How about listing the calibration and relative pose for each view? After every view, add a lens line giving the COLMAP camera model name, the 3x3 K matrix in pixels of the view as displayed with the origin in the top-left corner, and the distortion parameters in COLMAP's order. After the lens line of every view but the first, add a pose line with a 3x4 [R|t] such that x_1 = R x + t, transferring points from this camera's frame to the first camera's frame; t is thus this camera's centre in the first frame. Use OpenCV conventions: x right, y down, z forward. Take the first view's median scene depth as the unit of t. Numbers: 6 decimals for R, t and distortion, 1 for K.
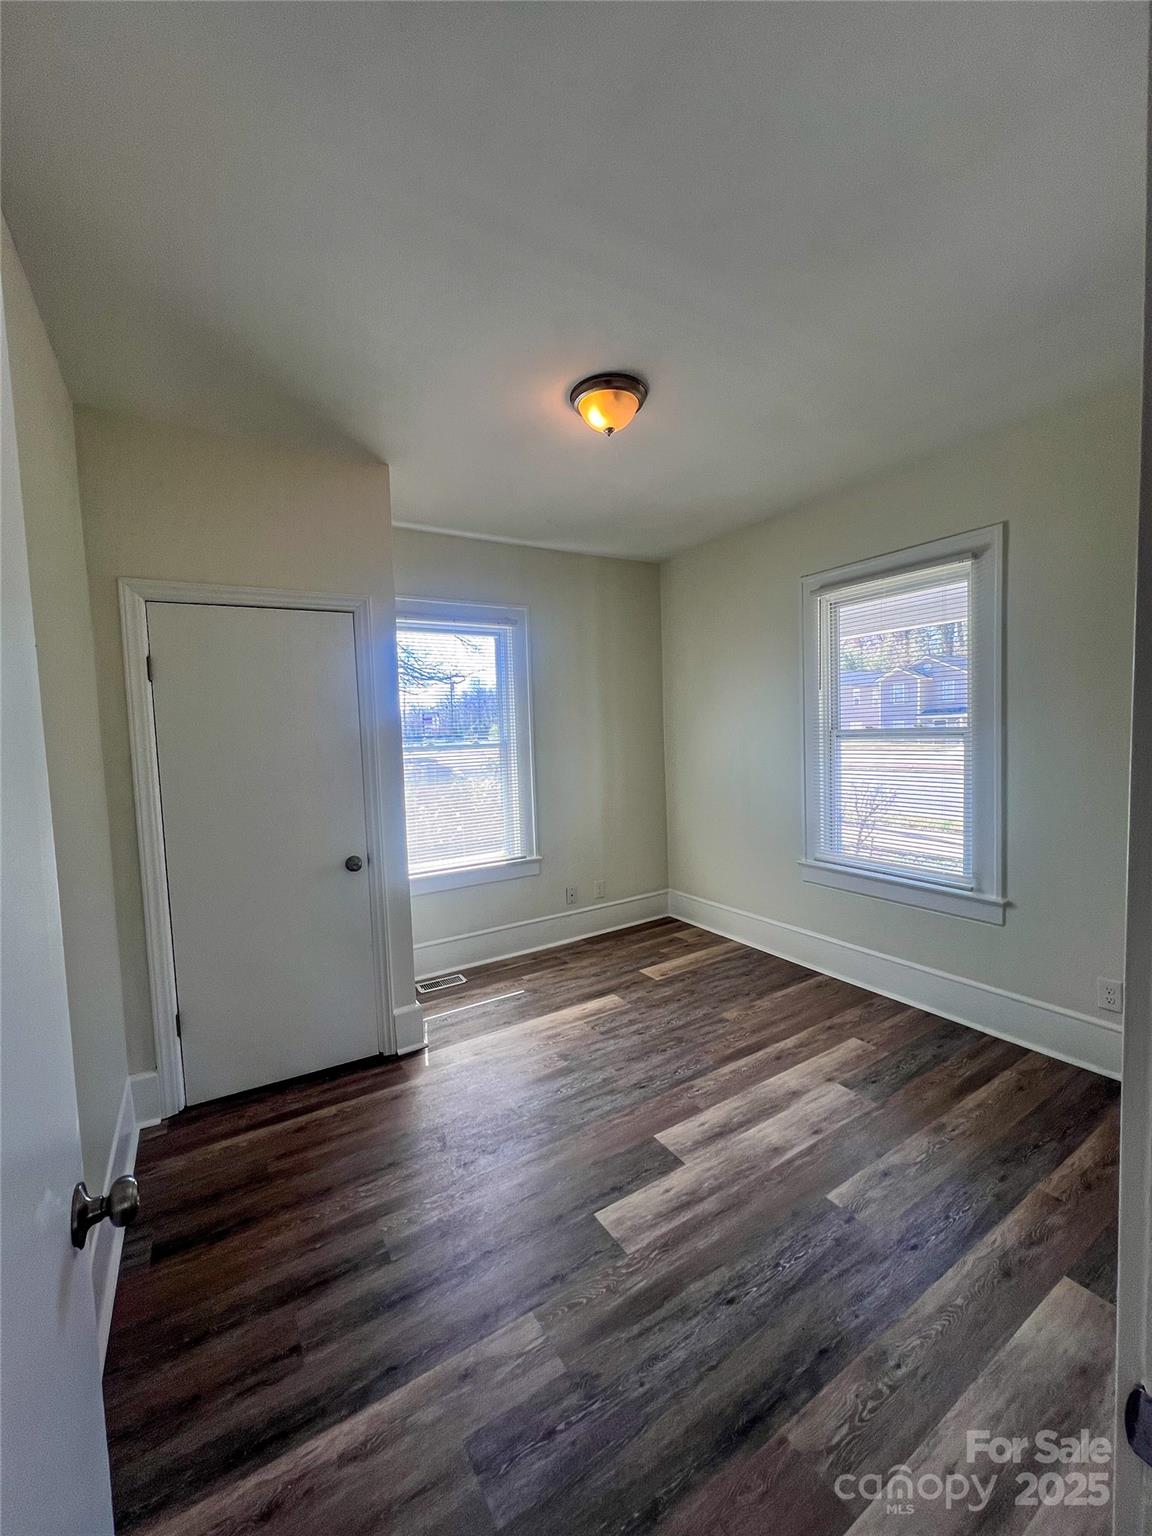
lens RADIAL K [[607.5, 0, 587.2], [0, 607.5, 773.6], [0, 0, 1]] dist [-0.004439, -0.000698]
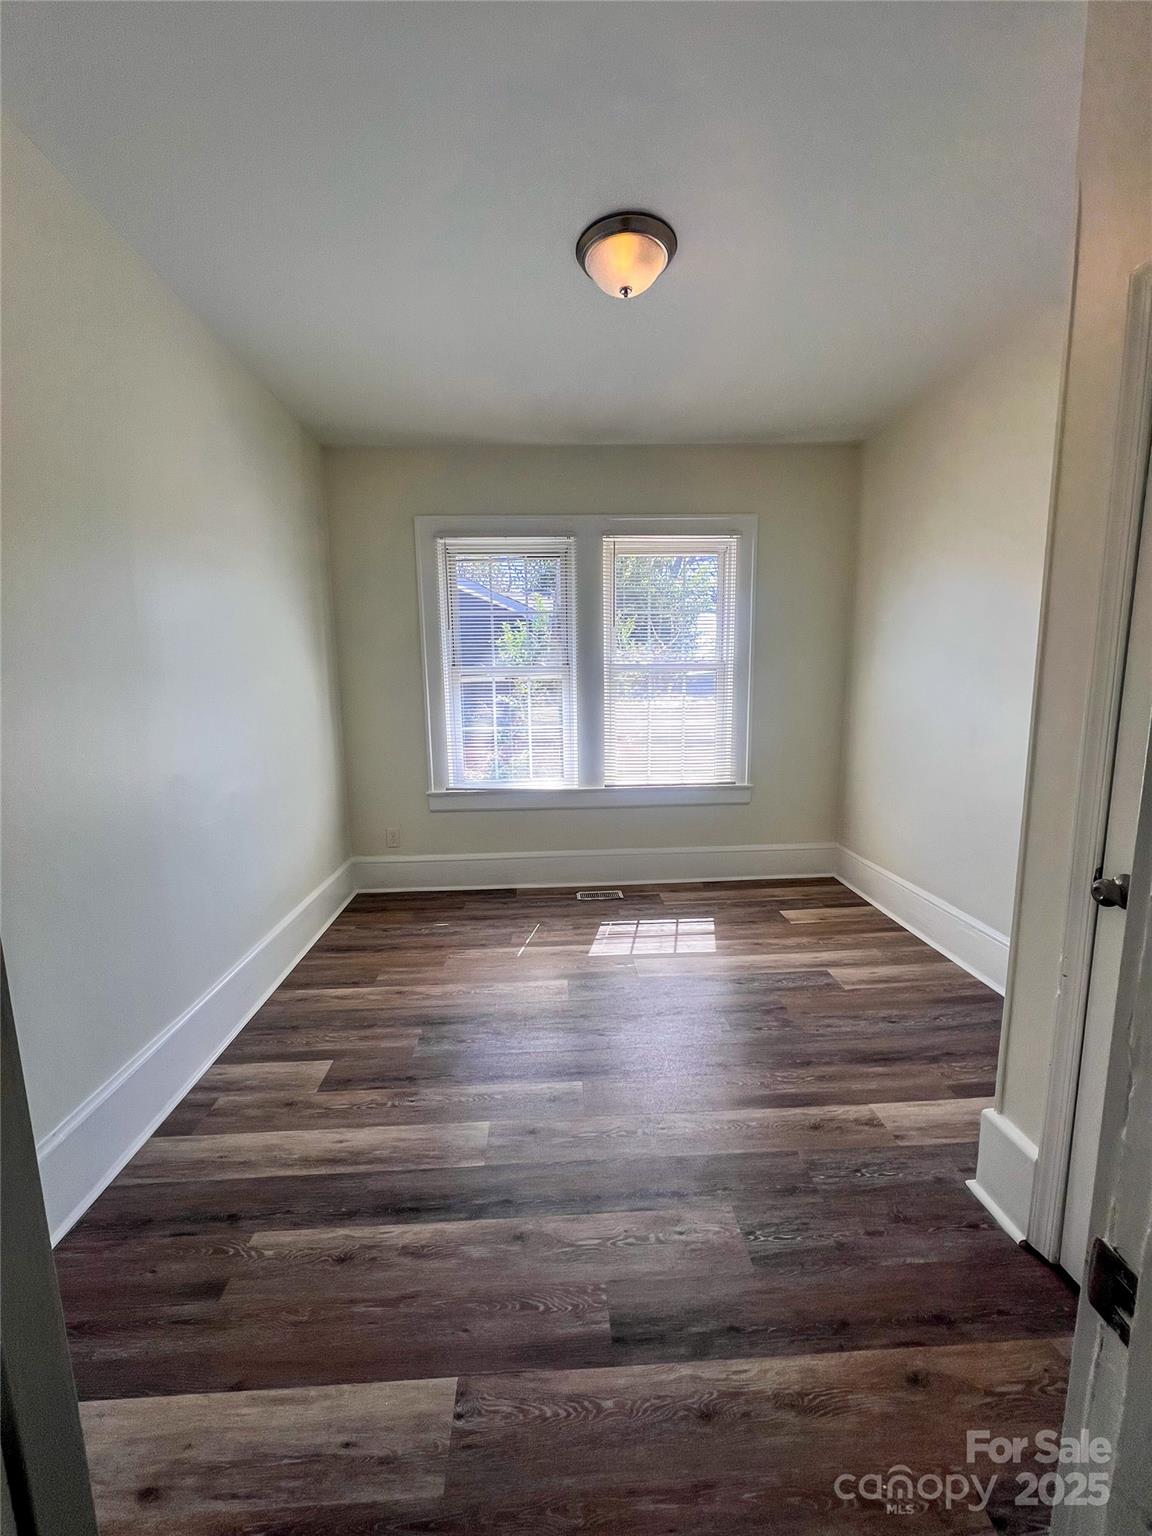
lens RADIAL K [[607.5, 0, 562.7], [0, 607.5, 752.2], [0, 0, 1]] dist [-0.004439, -0.000698]
pose [[0.864754, 0.072991, -0.496862, 0.408341], [-0.023660, 0.994204, 0.104874, -0.009605], [0.501637, -0.078934, 0.861469, 0.175952]]
